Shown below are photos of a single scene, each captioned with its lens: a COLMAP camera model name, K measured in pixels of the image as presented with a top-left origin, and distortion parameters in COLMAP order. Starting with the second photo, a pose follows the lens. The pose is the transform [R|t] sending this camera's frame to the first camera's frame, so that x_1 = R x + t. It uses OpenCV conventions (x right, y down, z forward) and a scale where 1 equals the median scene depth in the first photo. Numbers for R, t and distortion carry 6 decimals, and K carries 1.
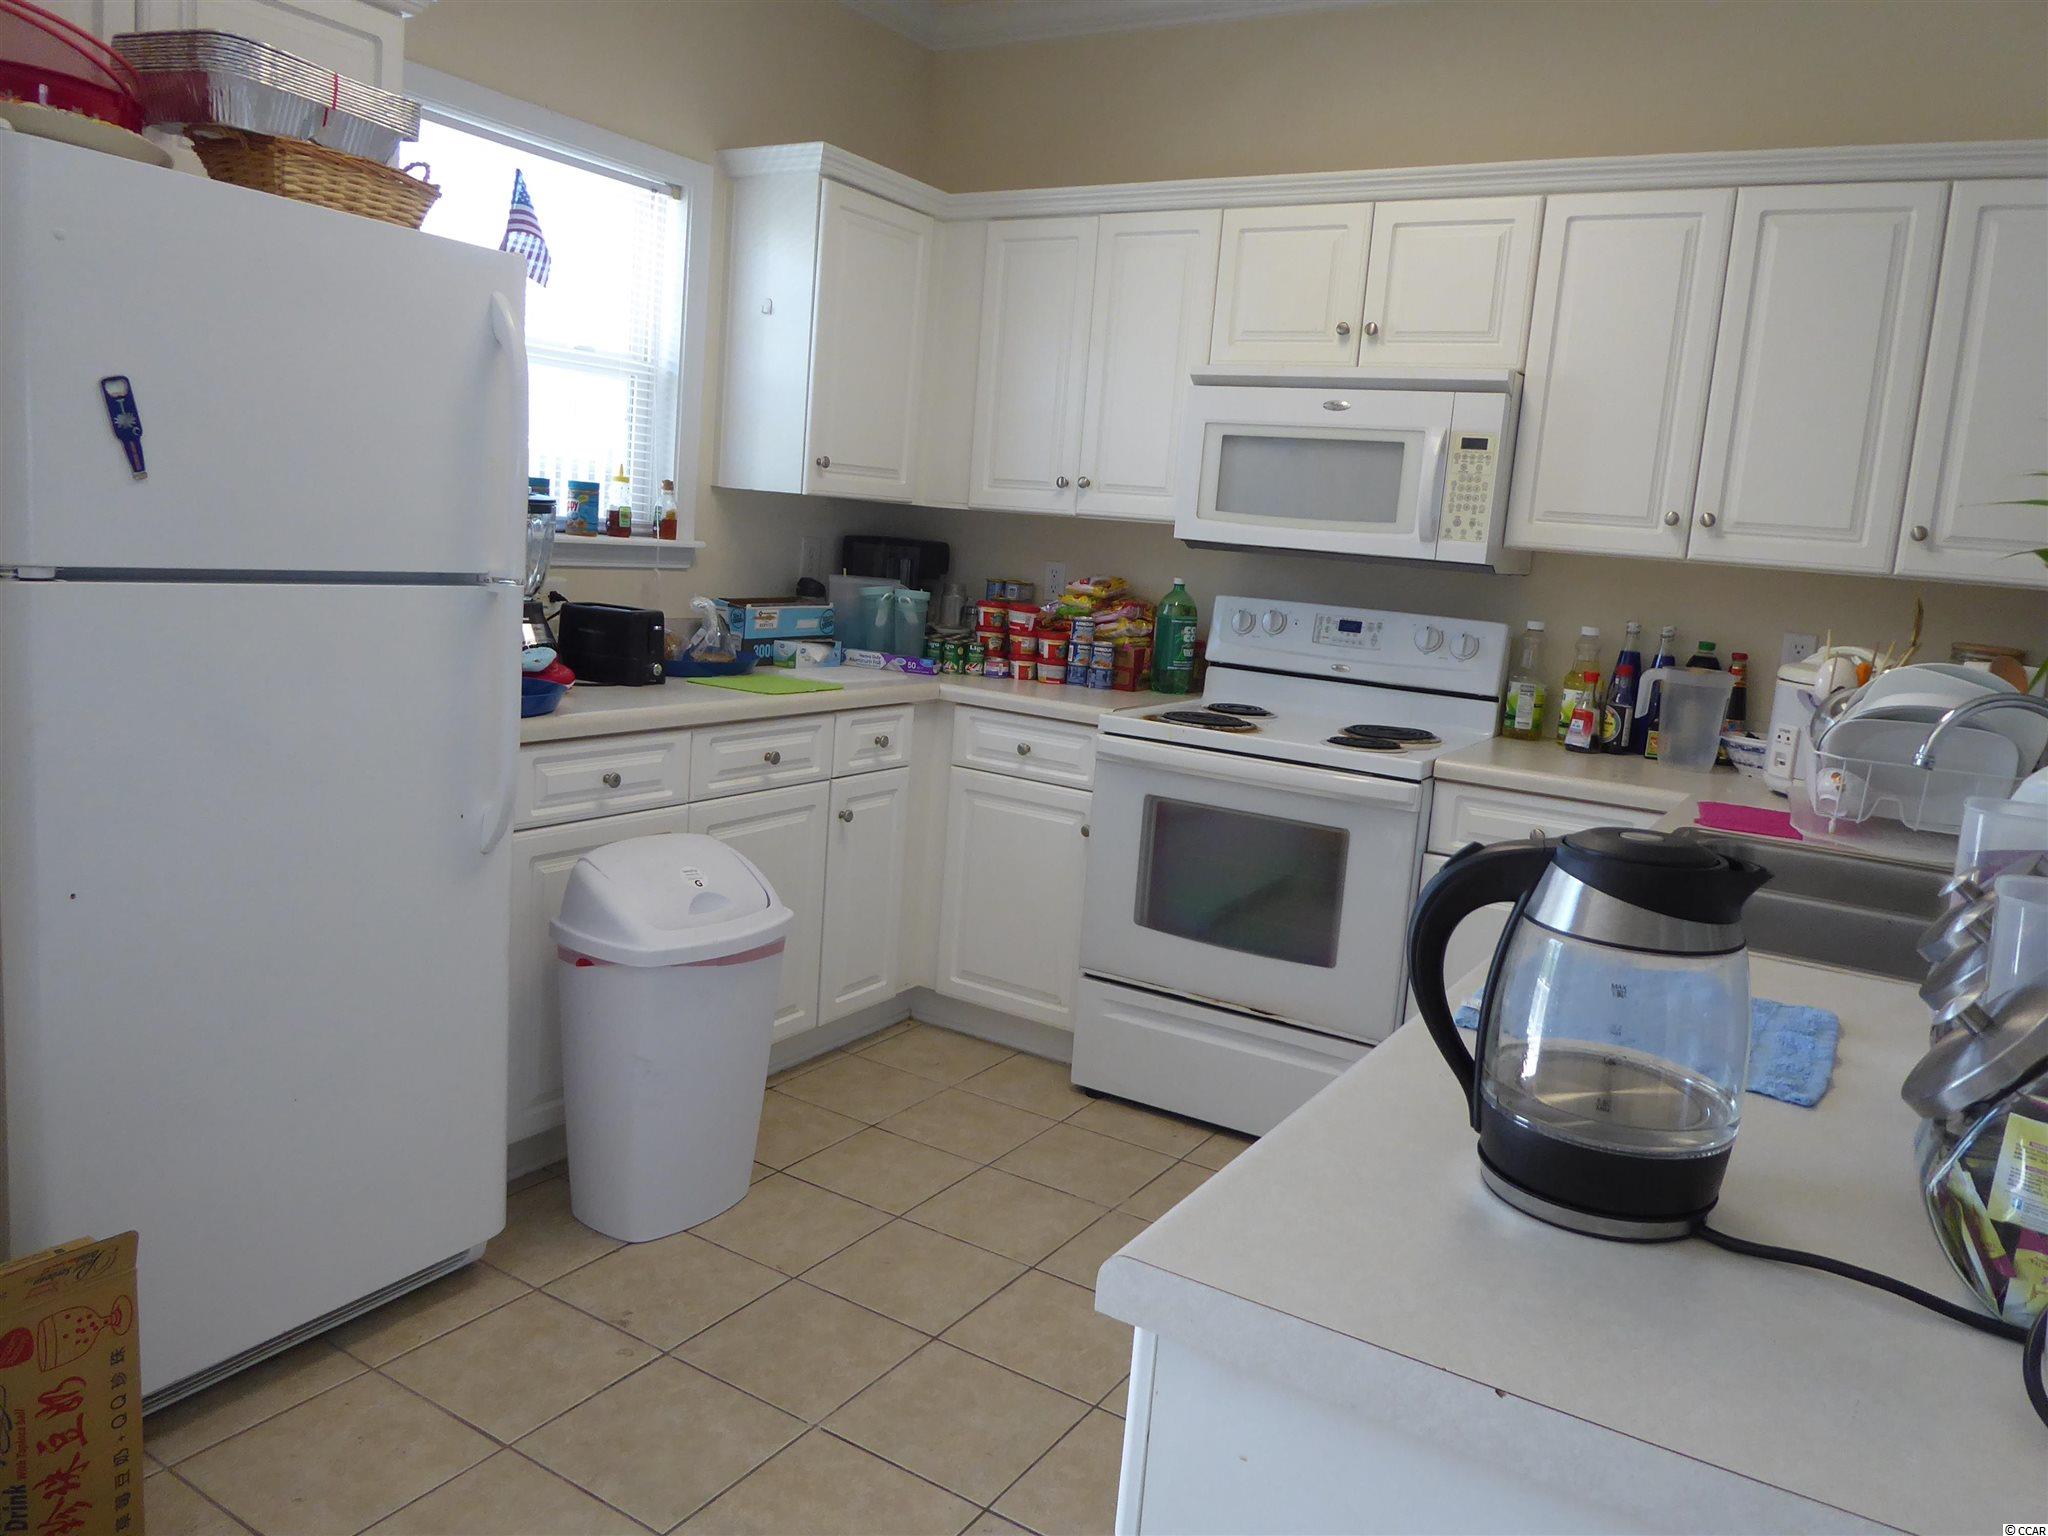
lens RADIAL K [[1463.8, 0, 1024.0], [0, 1463.8, 768.0], [0, 0, 1]] dist [-0.038654, -0.002340]
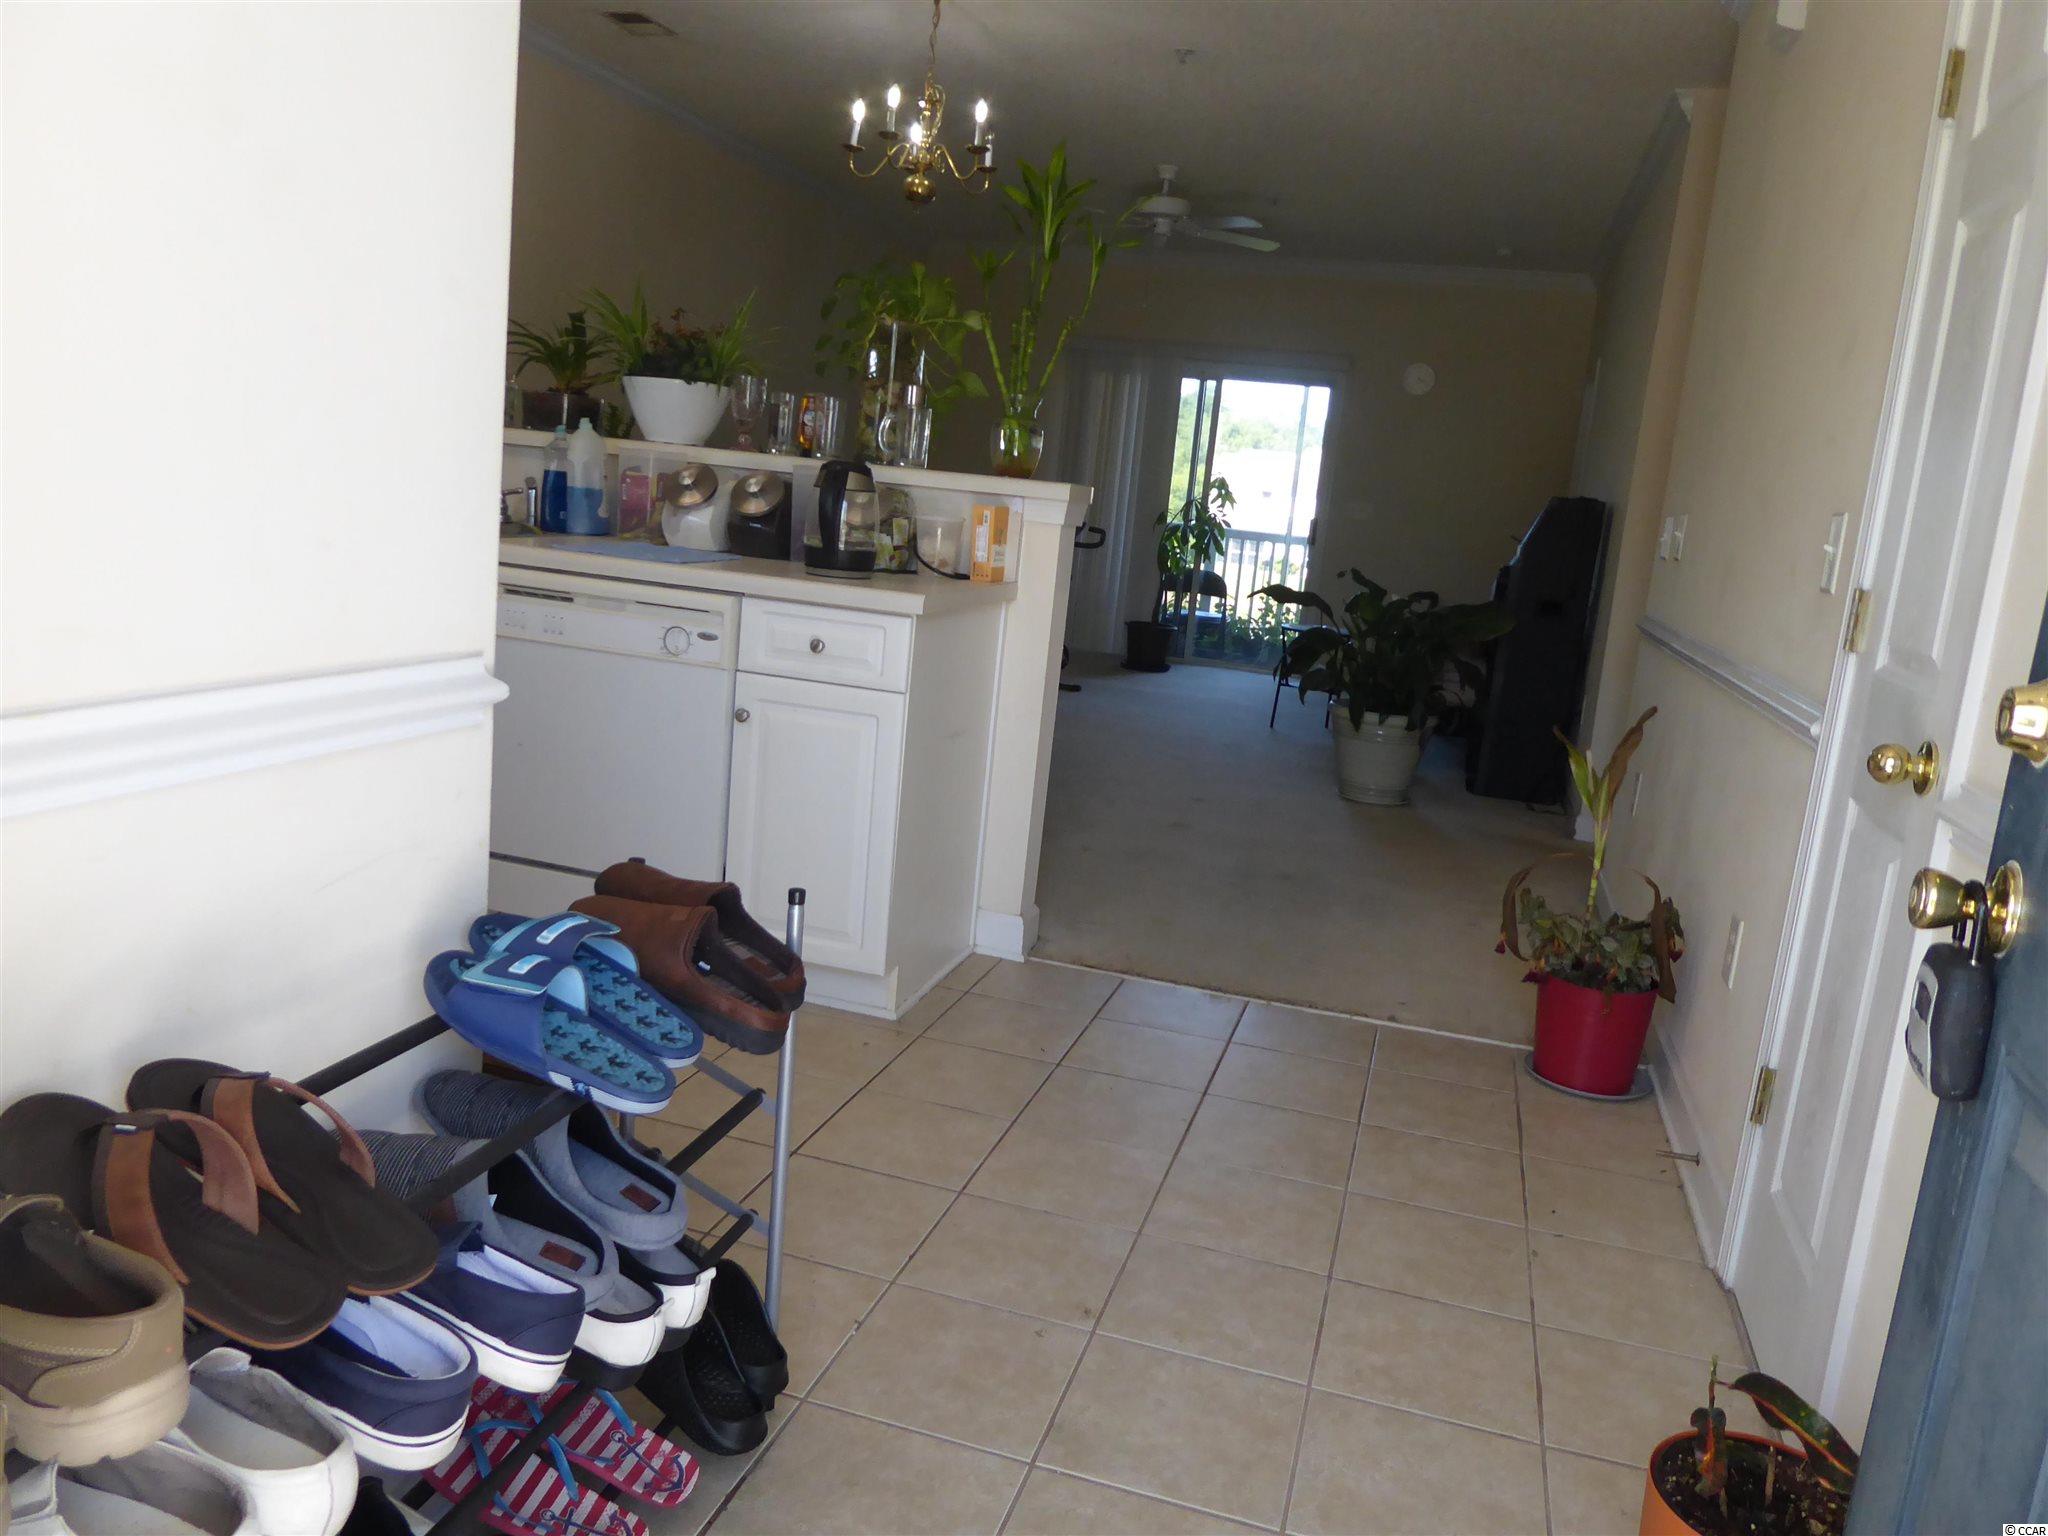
lens RADIAL K [[1481.4, 0, 1024.0], [0, 1481.4, 768.0], [0, 0, 1]] dist [0.005962, -0.041631]
pose [[-0.253117, -0.284077, 0.924788, -0.879240], [0.036717, 0.952407, 0.302610, -0.086801], [-0.966739, 0.110552, -0.230640, 0.422515]]
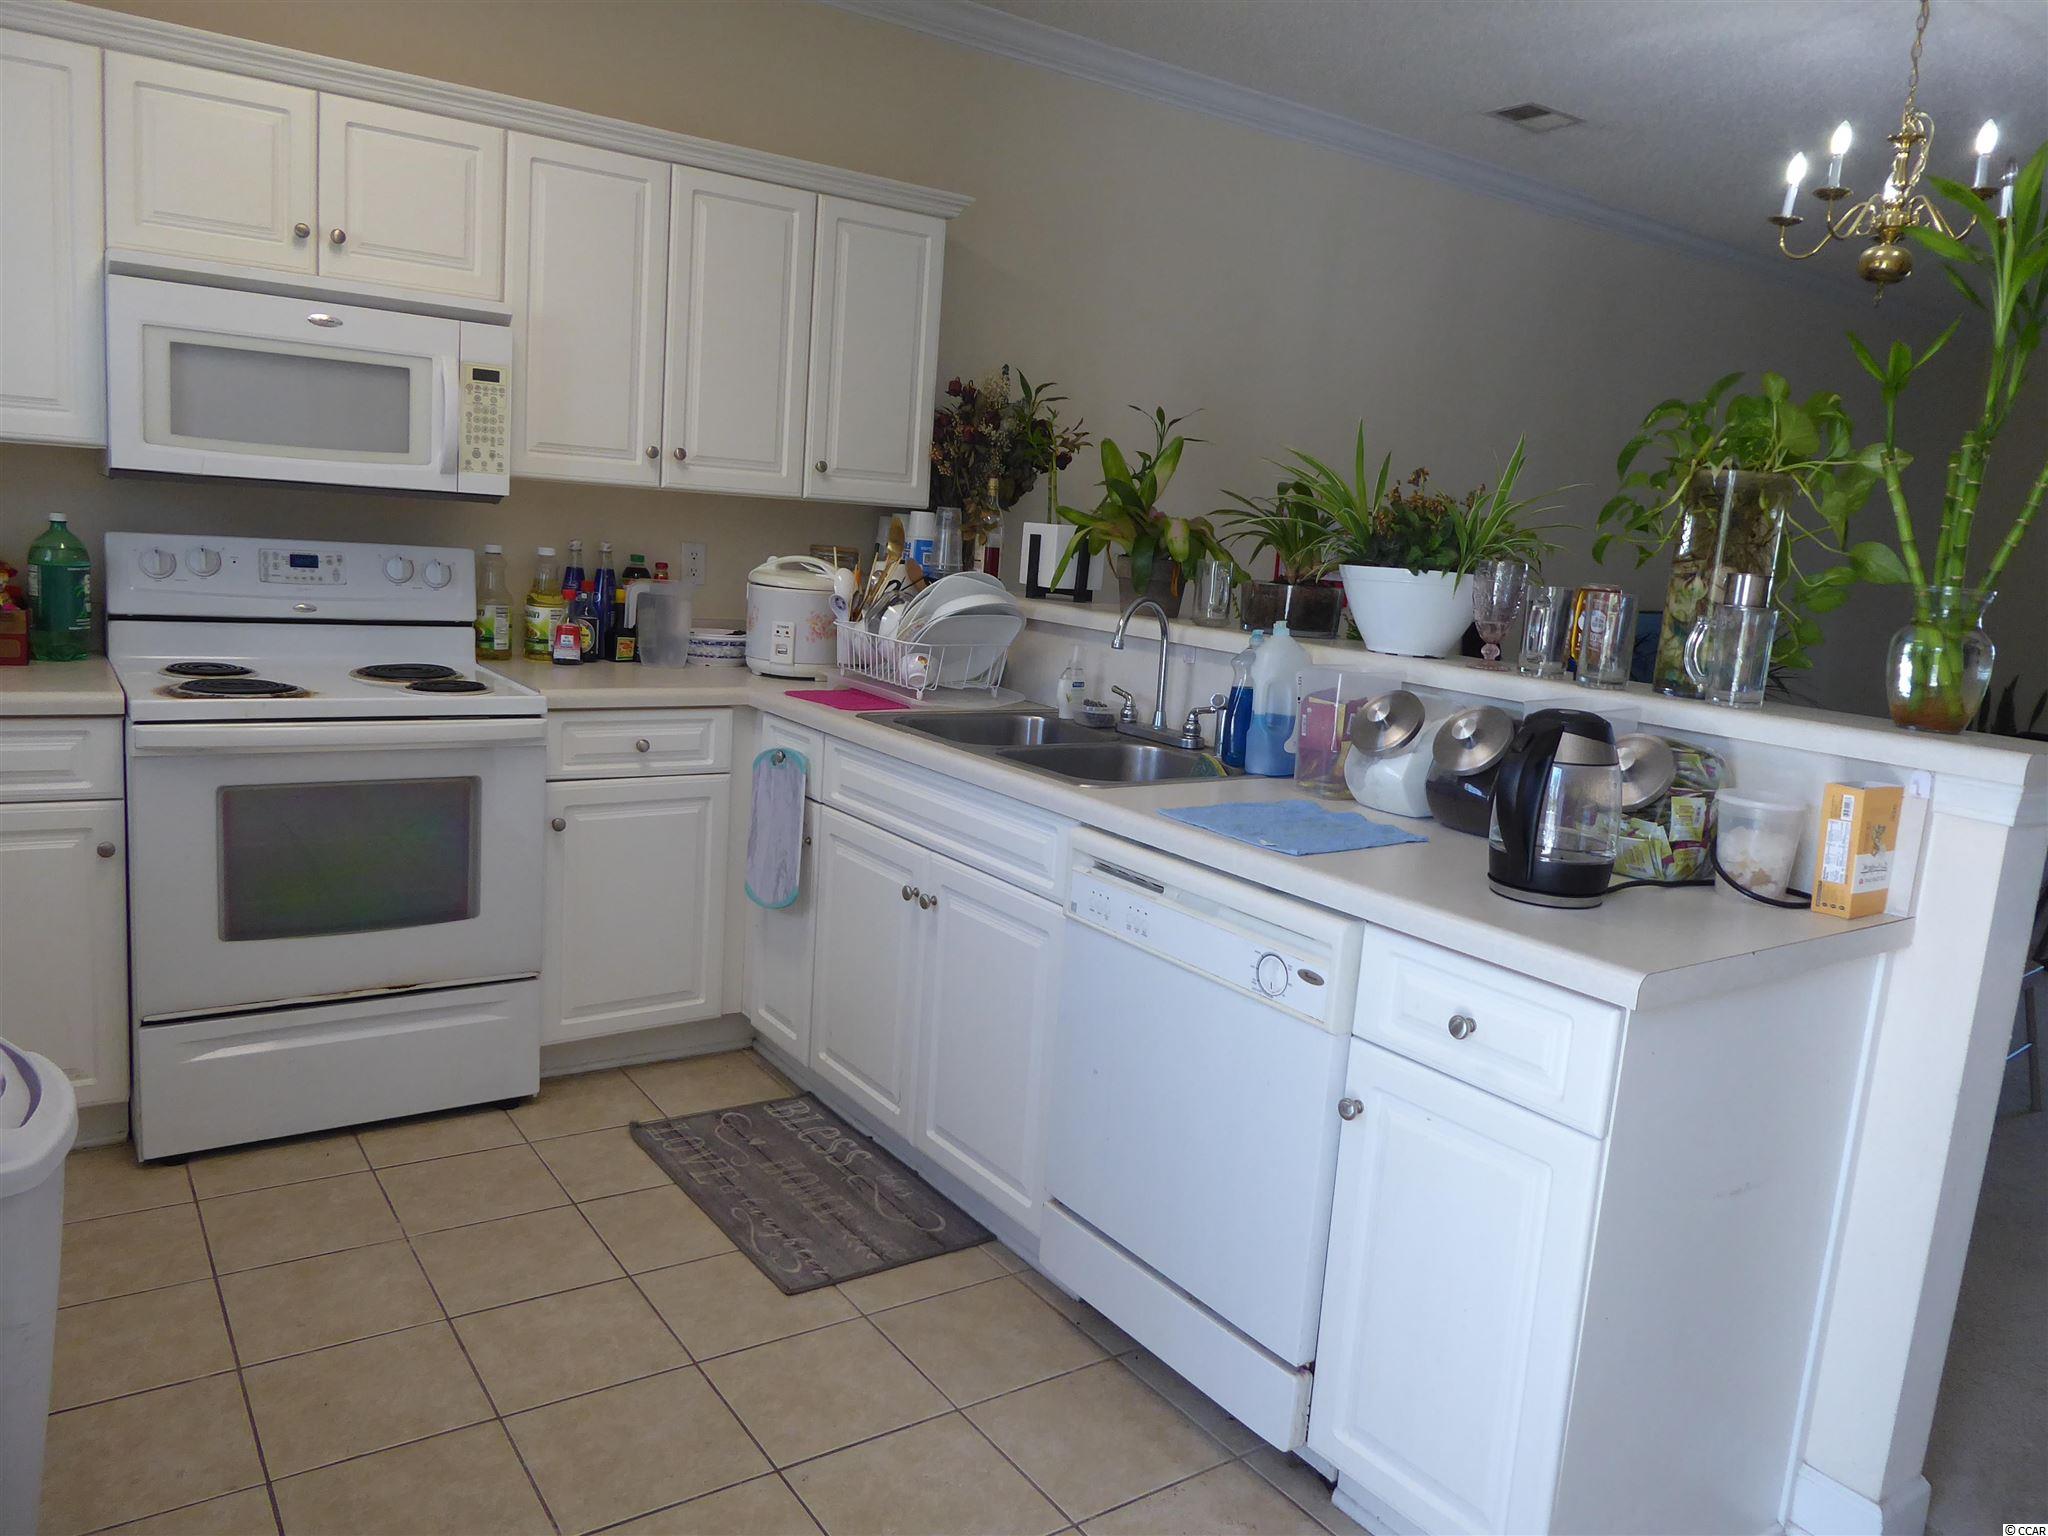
lens RADIAL K [[1481.4, 0, 1024.0], [0, 1481.4, 768.0], [0, 0, 1]] dist [0.005962, -0.041631]
pose [[0.391980, -0.198556, 0.898291, -0.503227], [0.105577, 0.979689, 0.170478, -0.089479], [-0.913895, 0.028015, 0.404982, 0.246043]]
